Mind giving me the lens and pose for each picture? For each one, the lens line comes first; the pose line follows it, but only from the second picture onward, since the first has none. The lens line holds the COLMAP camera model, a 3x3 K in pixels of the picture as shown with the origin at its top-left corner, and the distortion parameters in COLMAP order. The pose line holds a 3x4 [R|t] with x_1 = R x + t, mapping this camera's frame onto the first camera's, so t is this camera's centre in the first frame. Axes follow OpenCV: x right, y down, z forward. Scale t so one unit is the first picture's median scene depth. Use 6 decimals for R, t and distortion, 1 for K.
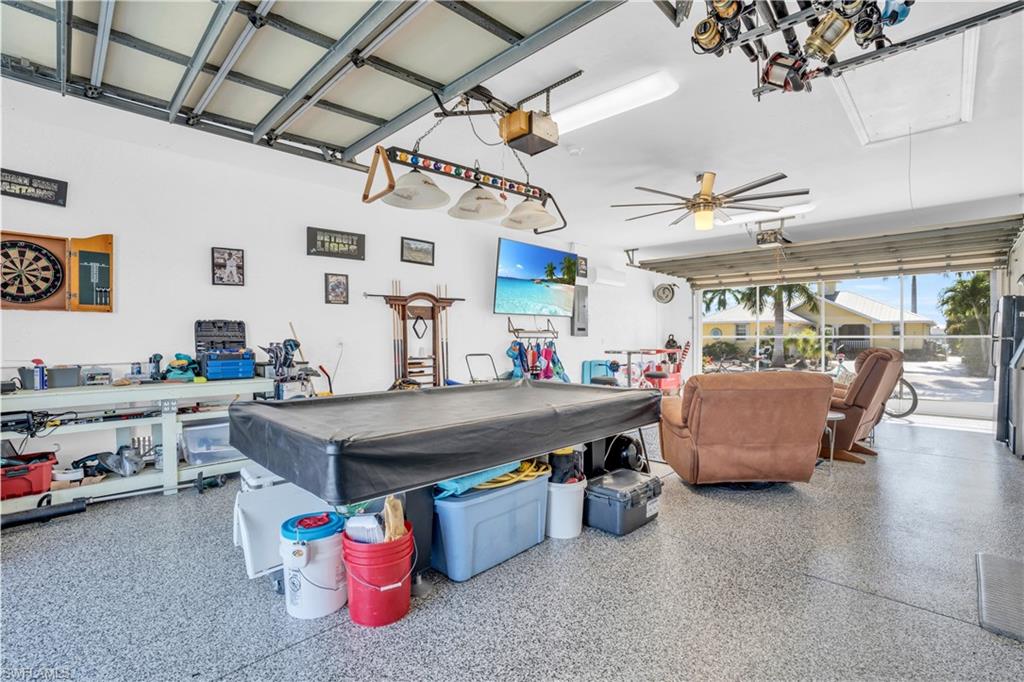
lens RADIAL K [[469.5, 0, 513.7], [0, 469.5, 337.6], [0, 0, 1]] dist [-0.016756, -0.000167]
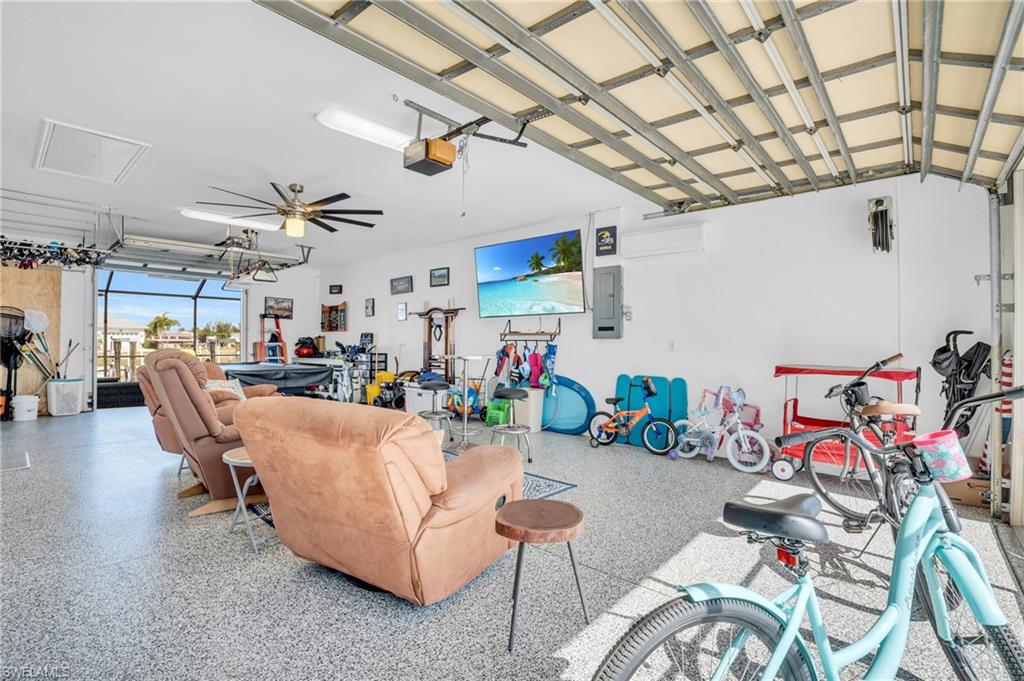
lens RADIAL K [[469.5, 0, 508.3], [0, 469.5, 342.6], [0, 0, 1]] dist [-0.016756, -0.000167]
pose [[0.071591, -0.011053, -0.997373, 1.026612], [-0.010608, 0.999874, -0.011843, 0.017132], [0.997378, 0.011428, 0.071465, 0.977449]]
